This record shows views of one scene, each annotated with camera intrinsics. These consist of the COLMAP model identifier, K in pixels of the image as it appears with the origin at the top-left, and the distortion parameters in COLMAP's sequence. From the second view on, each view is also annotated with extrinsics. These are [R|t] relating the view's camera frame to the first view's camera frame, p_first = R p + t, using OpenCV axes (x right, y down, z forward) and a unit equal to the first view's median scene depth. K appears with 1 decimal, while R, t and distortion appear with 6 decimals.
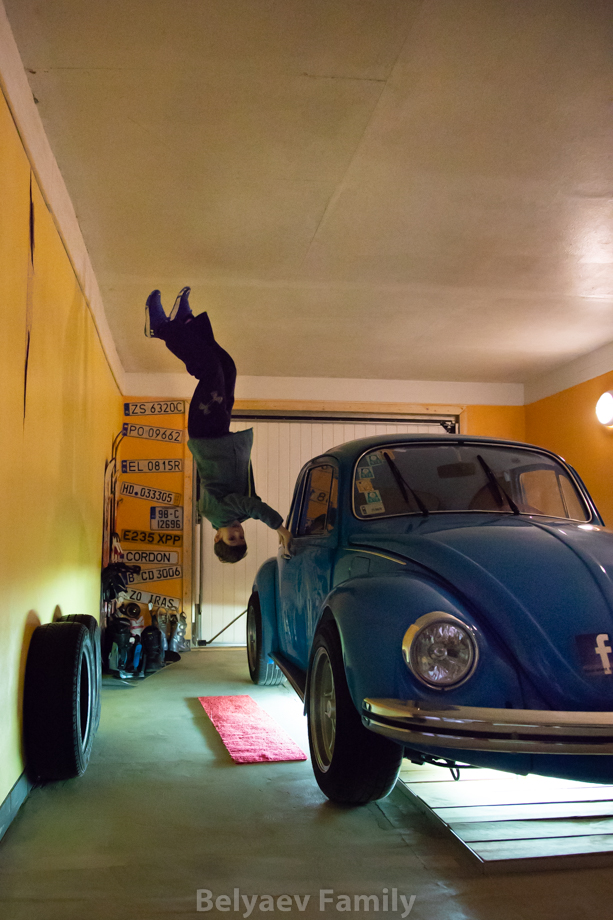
lens RADIAL K [[590.5, 0, 305.1], [0, 590.5, 525.5], [0, 0, 1]] dist [-0.083090, 0.018580]
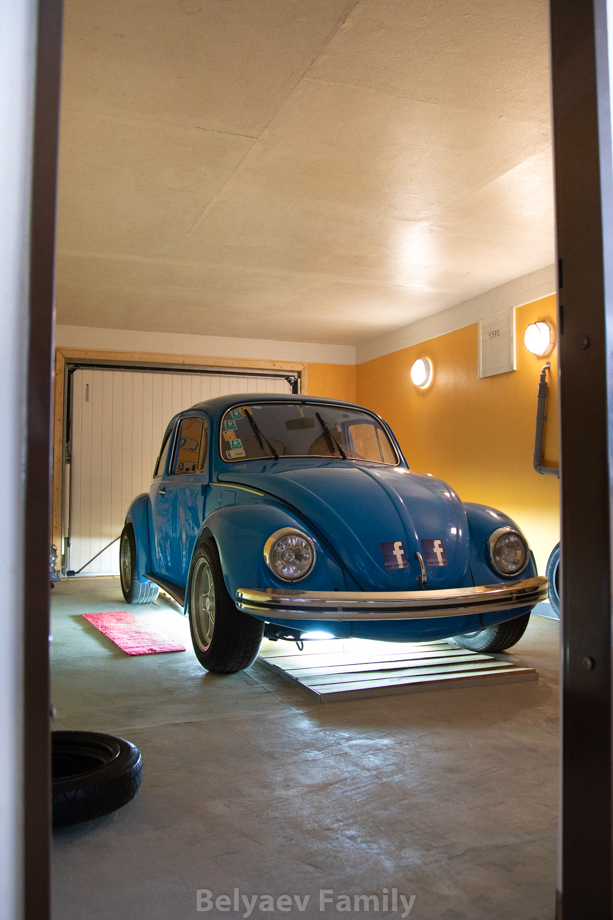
lens RADIAL K [[751.3, 0, 306.5], [0, 751.3, 460.0], [0, 0, 1]] dist [0.000305, 0.000009]
pose [[0.962365, 0.010177, 0.271571, -0.179999], [-0.008217, 0.999931, -0.008351, -0.001914], [-0.271638, 0.005805, 0.962382, -0.606394]]
